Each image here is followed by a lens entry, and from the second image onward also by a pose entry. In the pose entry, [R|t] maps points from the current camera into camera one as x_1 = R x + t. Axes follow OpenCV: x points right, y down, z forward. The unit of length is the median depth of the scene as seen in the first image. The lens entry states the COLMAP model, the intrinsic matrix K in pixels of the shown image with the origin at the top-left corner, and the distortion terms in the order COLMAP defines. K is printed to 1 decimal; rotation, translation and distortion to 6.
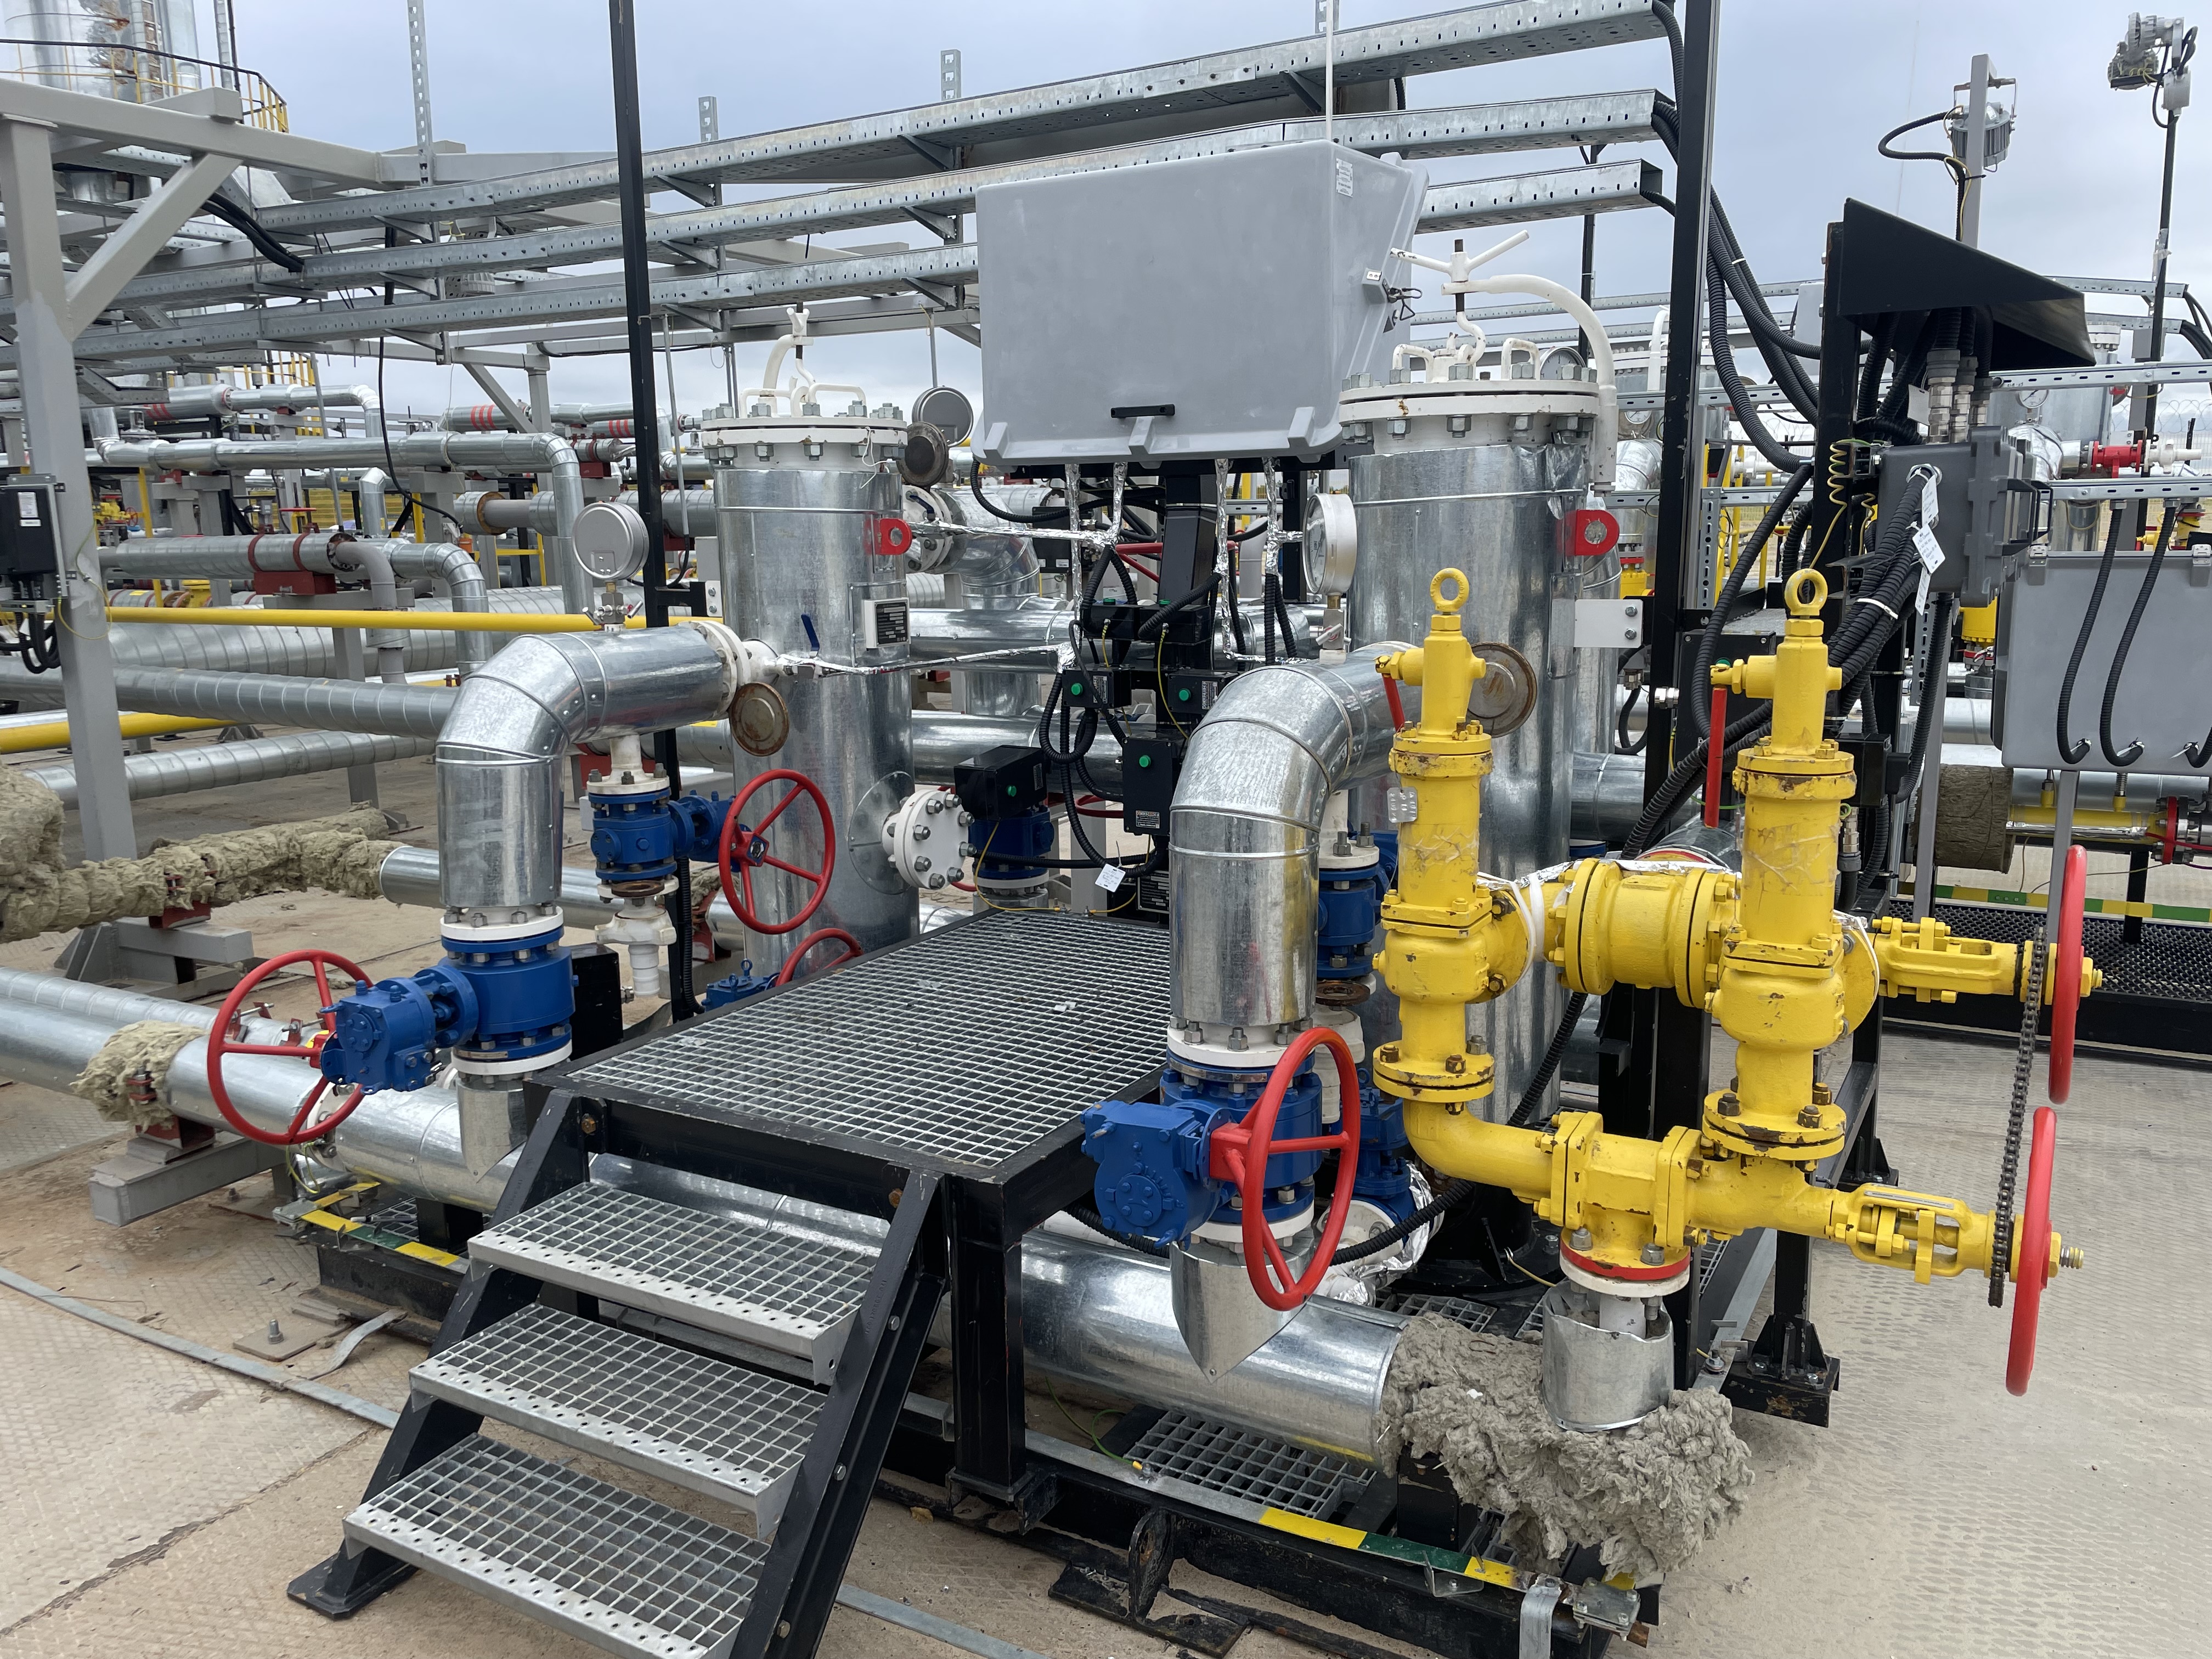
lens RADIAL K [[1682.3, 0, 1111.0], [0, 1682.3, 828.6], [0, 0, 1]] dist [0.047012, -0.045141]
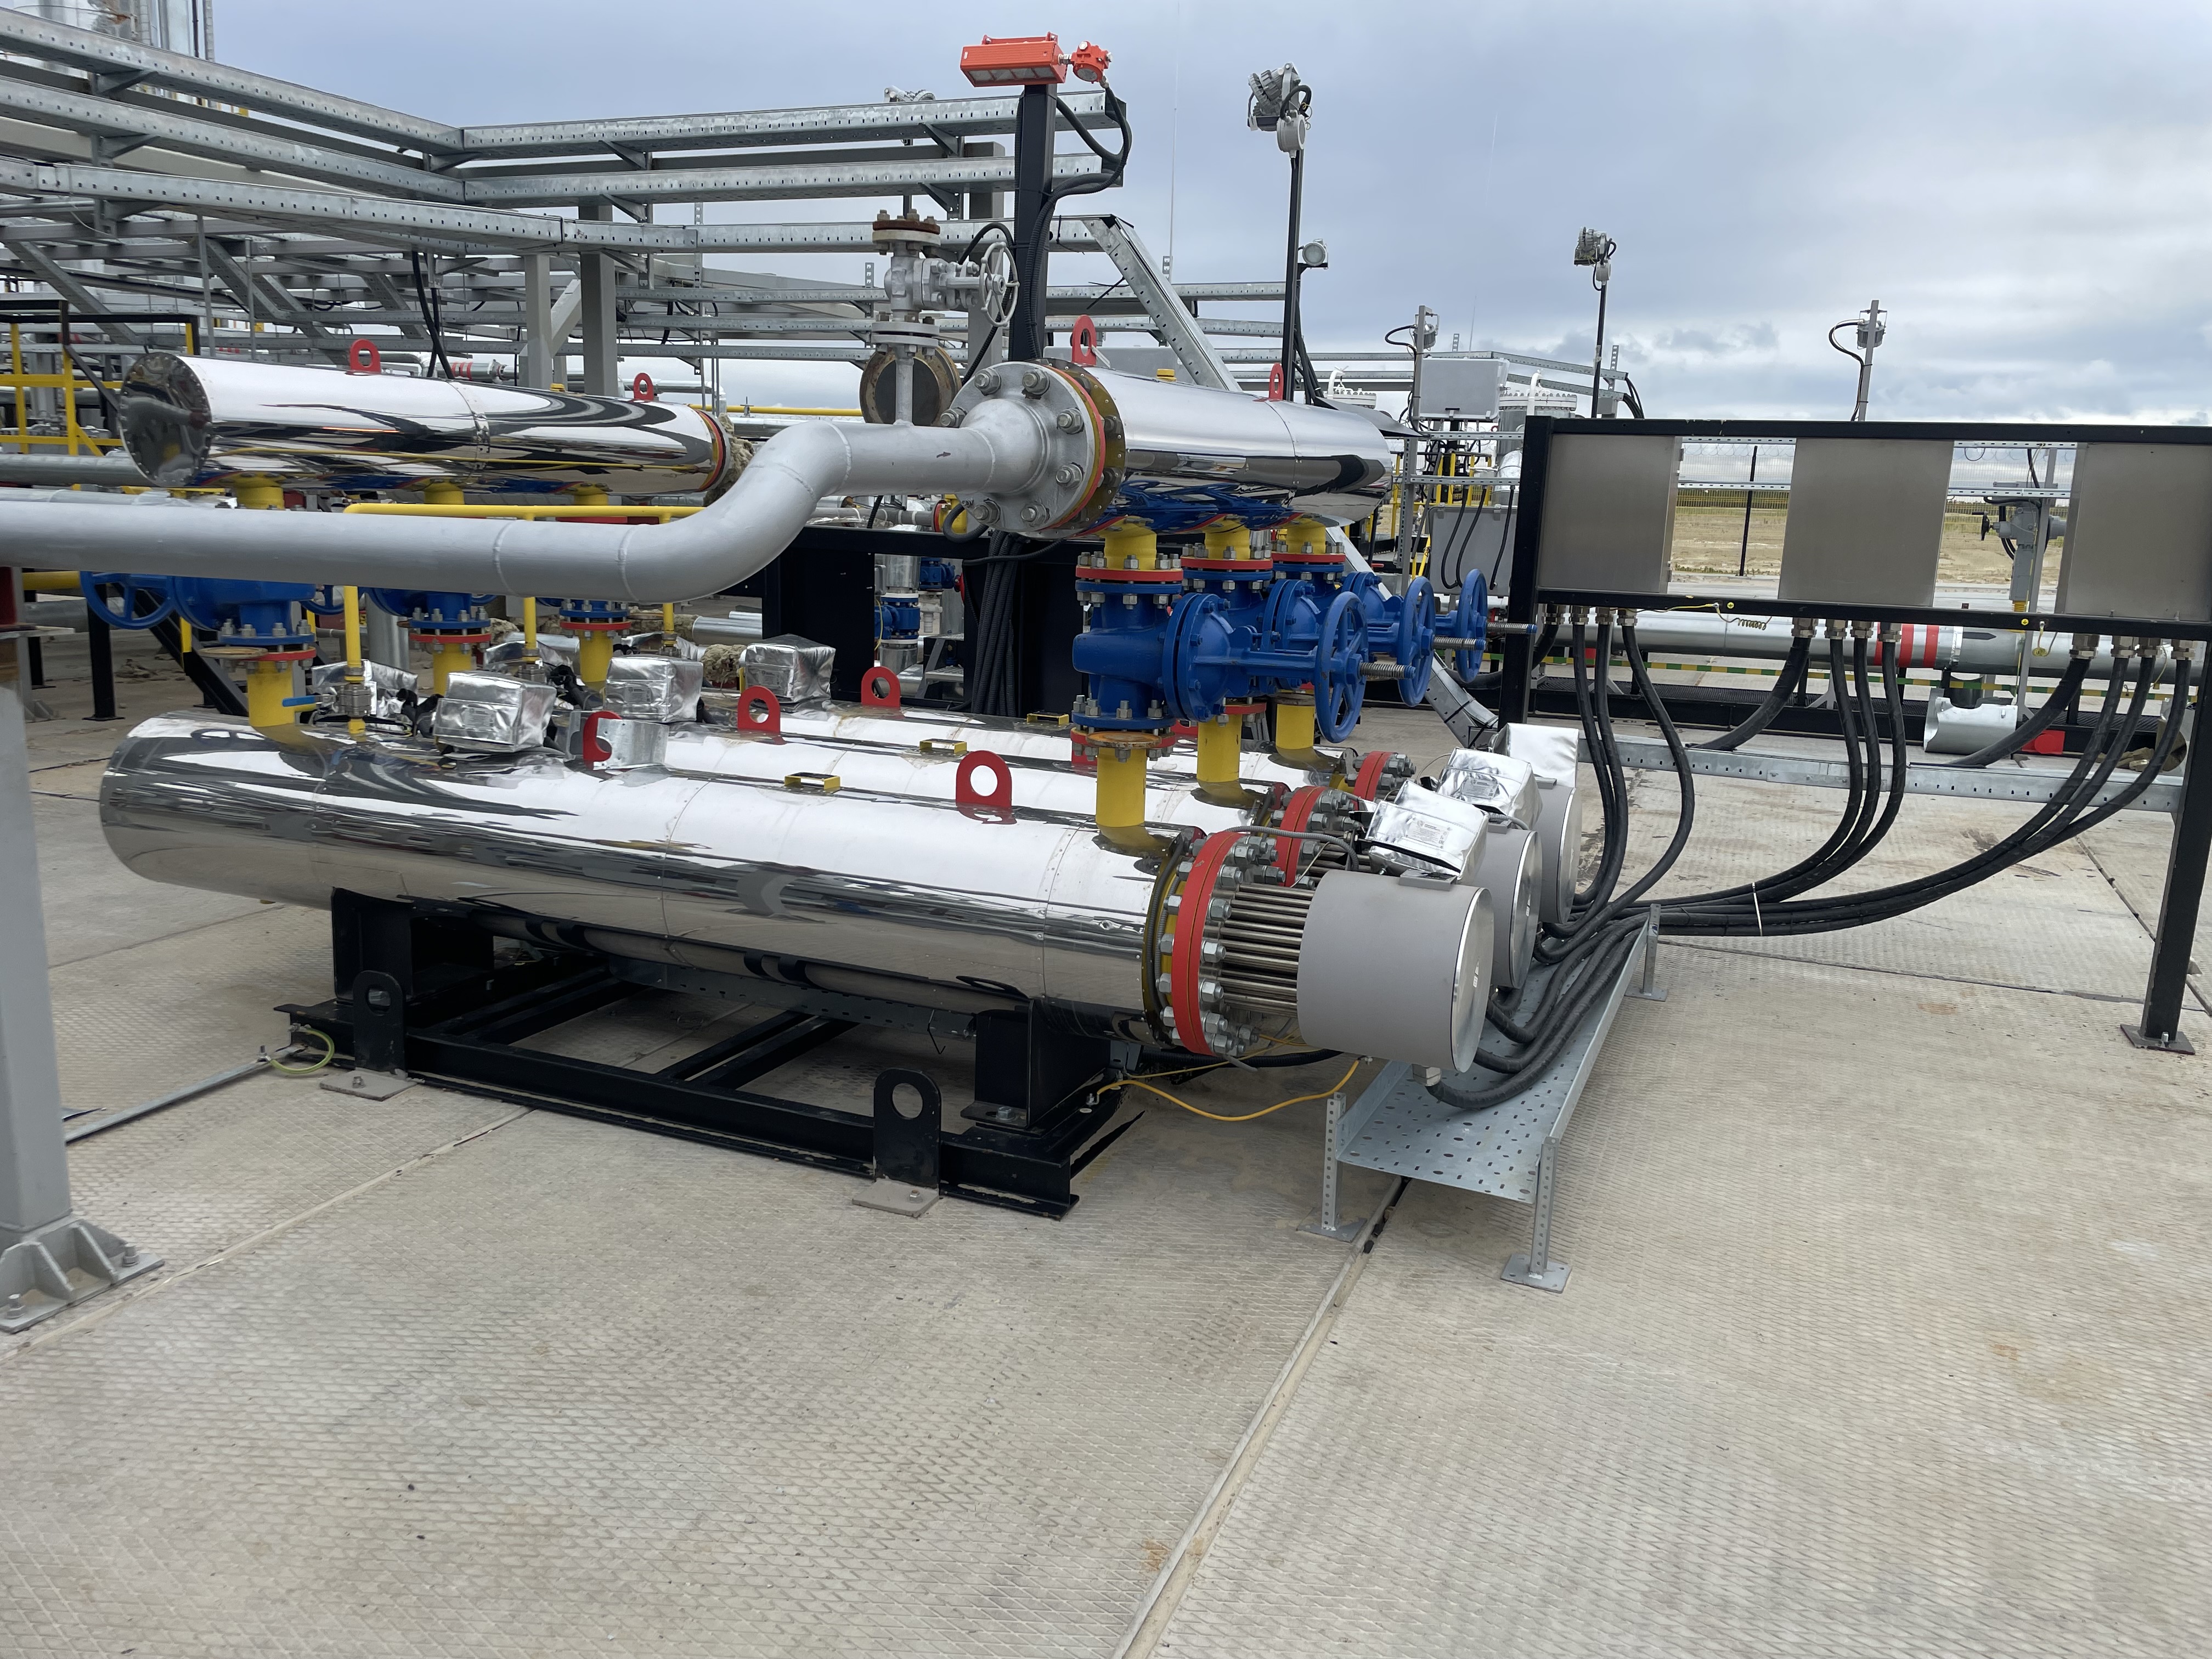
lens RADIAL K [[1682.3, 0, 1116.1], [0, 1682.3, 829.5], [0, 0, 1]] dist [0.047012, -0.045141]
pose [[0.988406, 0.020747, 0.150407, -0.301066], [-0.023063, 0.999641, 0.013669, 0.300296], [-0.150070, -0.016979, 0.988530, -1.432060]]
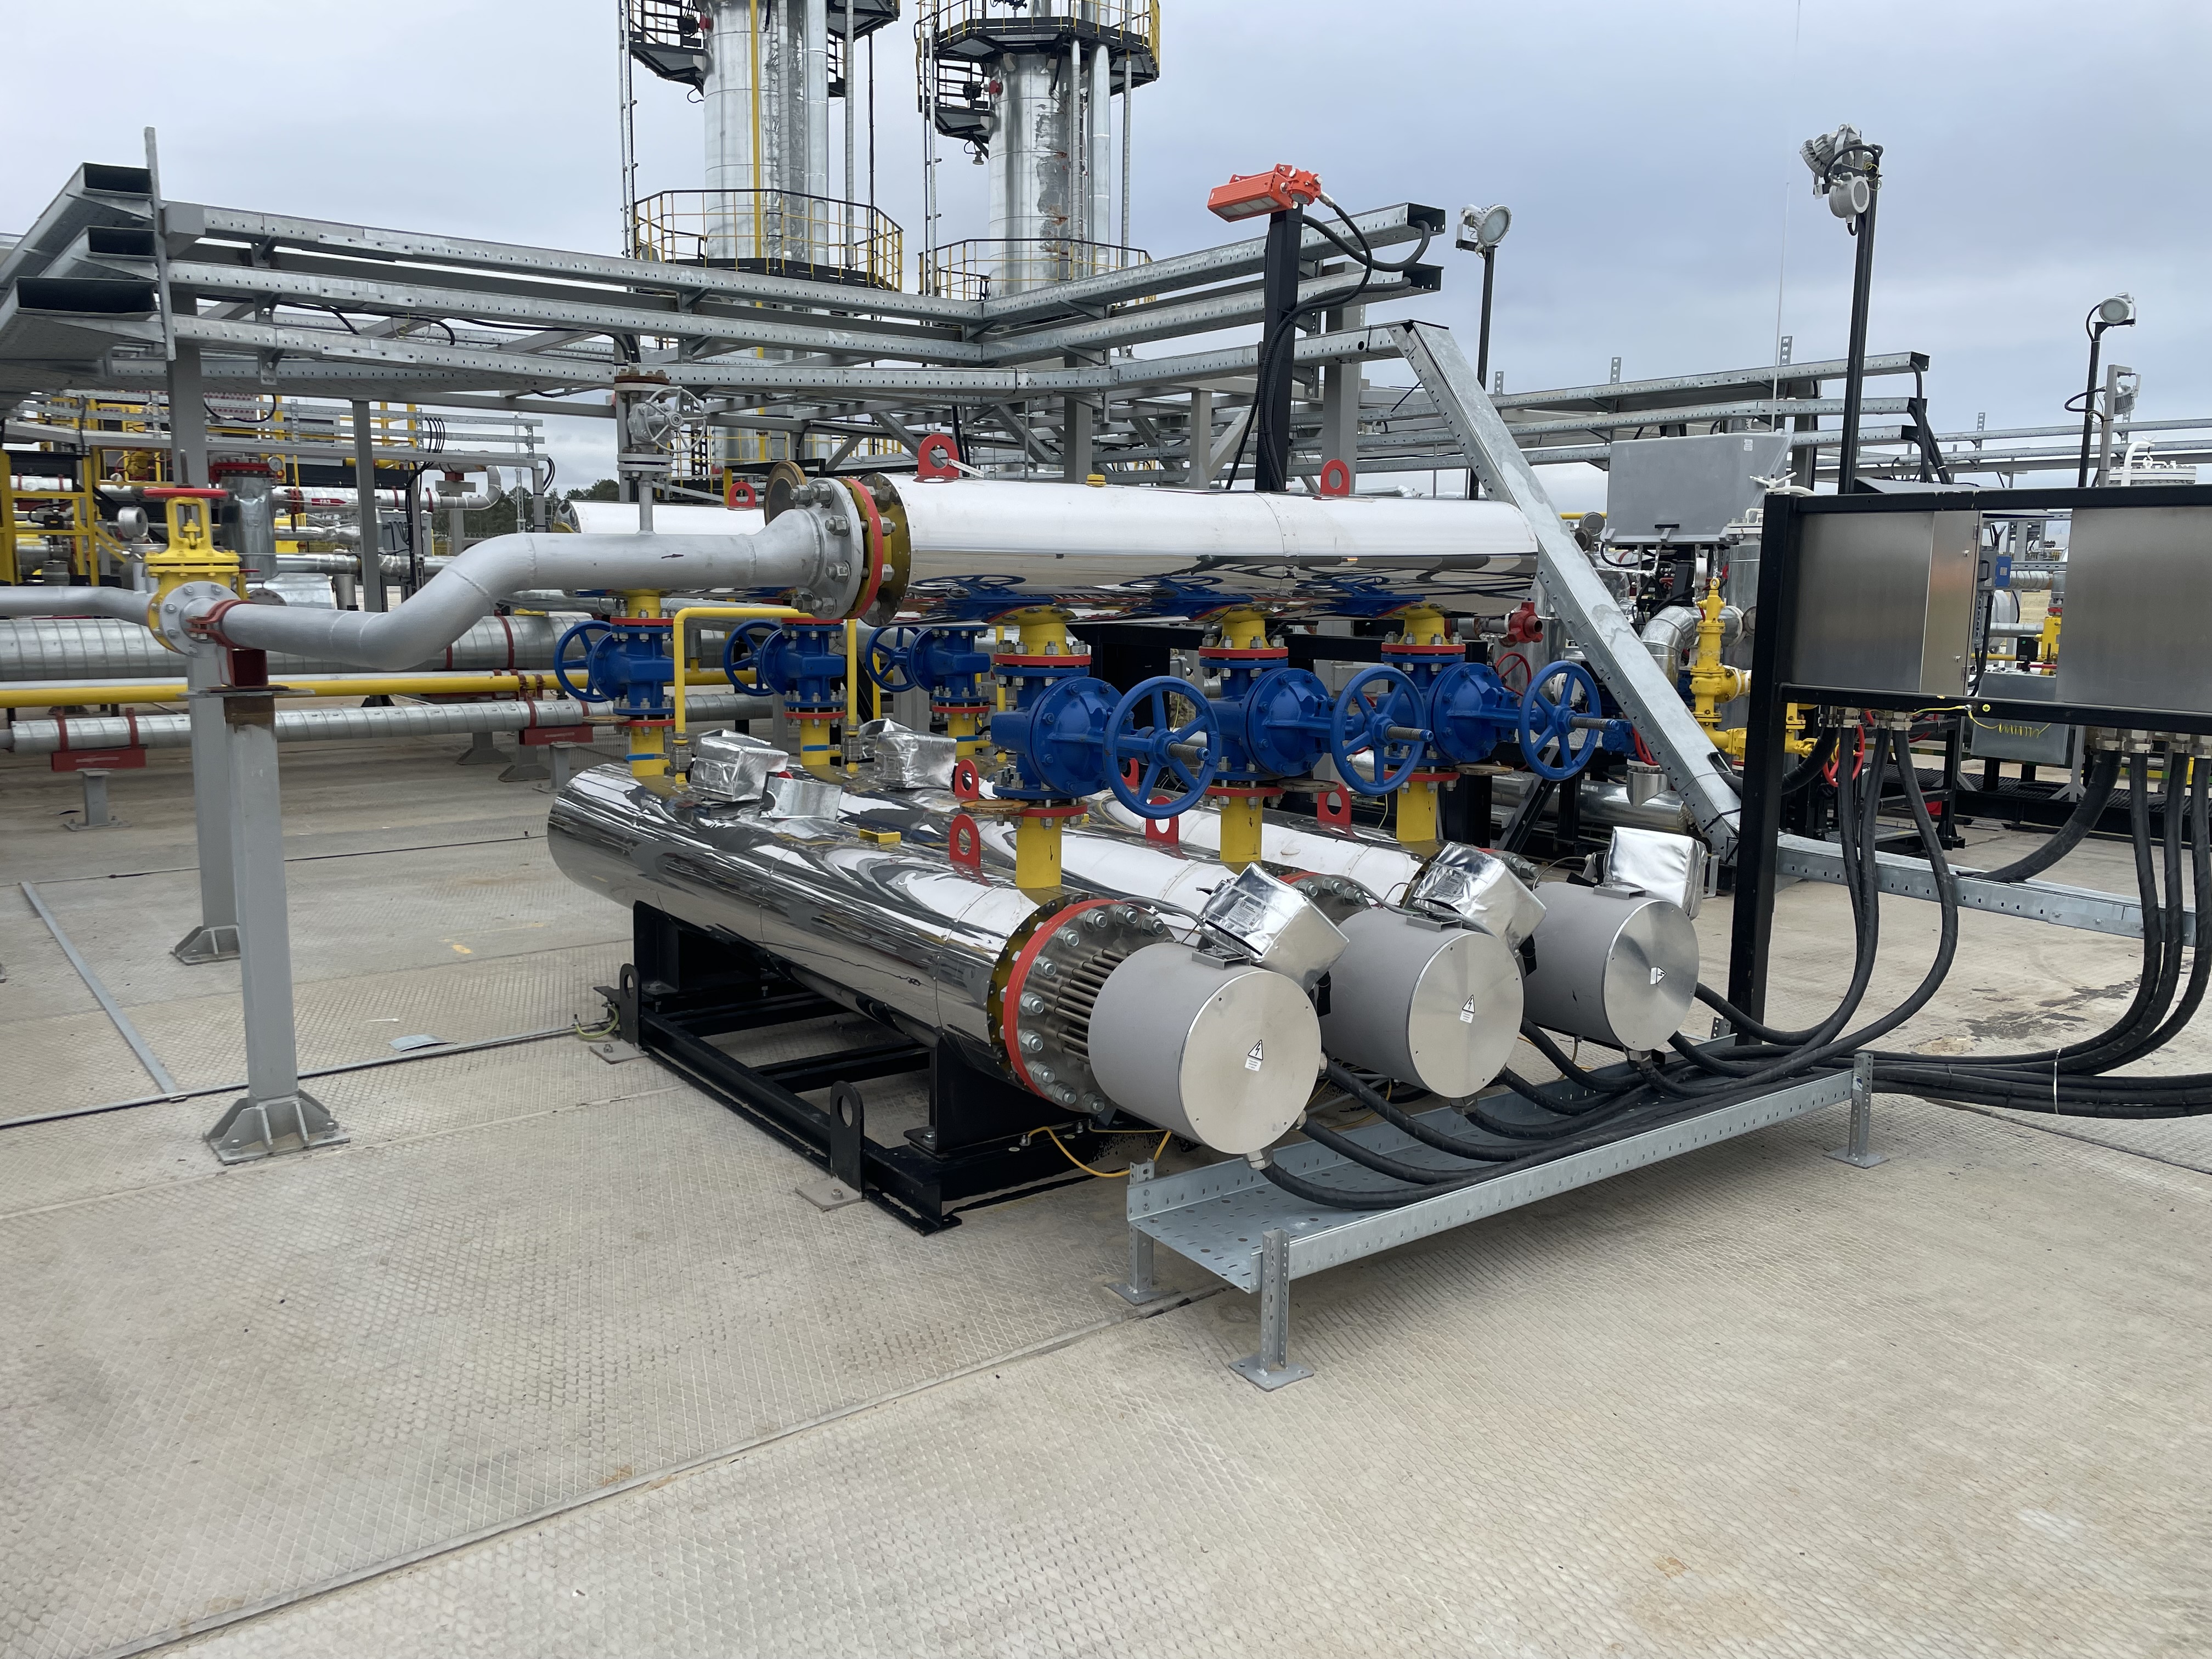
lens RADIAL K [[1682.3, 0, 1103.8], [0, 1682.3, 821.8], [0, 0, 1]] dist [0.047012, -0.045141]
pose [[0.921923, 0.086809, -0.377522, 0.199247], [-0.100897, 0.994740, -0.017659, 0.286547], [0.374003, 0.054371, 0.925832, -1.439750]]
